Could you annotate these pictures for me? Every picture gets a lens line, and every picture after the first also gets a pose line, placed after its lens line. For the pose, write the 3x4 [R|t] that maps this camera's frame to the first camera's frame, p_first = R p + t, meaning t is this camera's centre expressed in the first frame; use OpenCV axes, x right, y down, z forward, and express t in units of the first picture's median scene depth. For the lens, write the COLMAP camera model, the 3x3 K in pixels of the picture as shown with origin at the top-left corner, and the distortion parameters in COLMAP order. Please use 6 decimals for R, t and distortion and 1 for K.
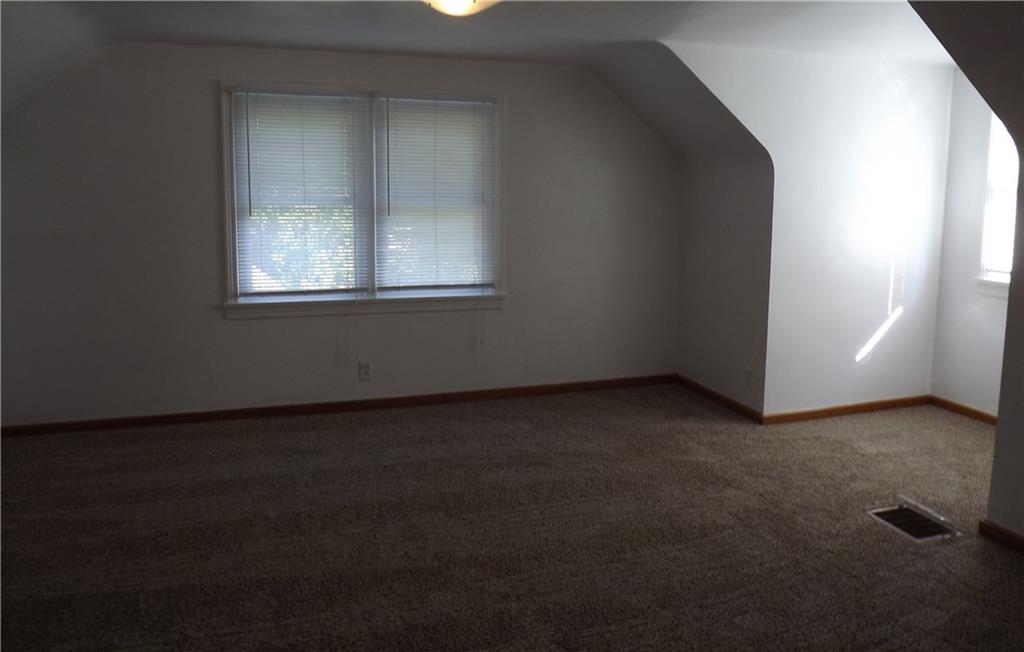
lens RADIAL K [[763.6, 0, 512.4], [0, 763.6, 304.6], [0, 0, 1]] dist [-0.042305, 0.001293]
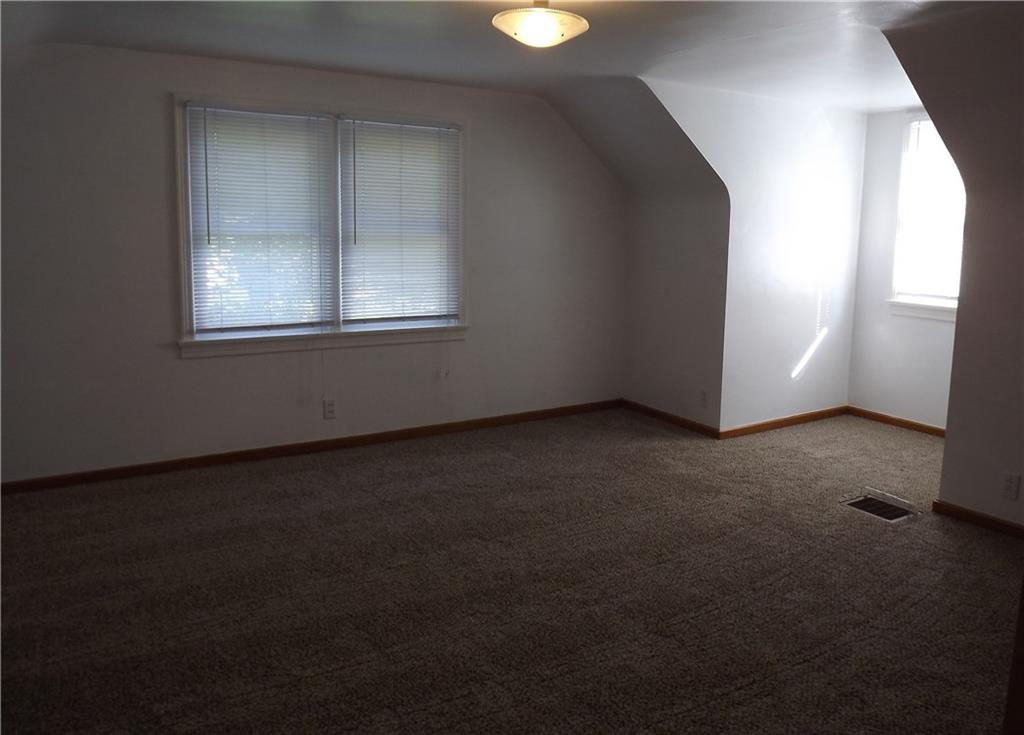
lens RADIAL K [[830.3, 0, 512.0], [0, 830.3, 367.5], [0, 0, 1]] dist [-0.010173, -0.085071]
pose [[0.962242, -0.035858, 0.269824, -0.282267], [0.029451, 0.999181, 0.027757, 0.015034], [-0.270598, -0.018762, 0.962510, -0.057684]]
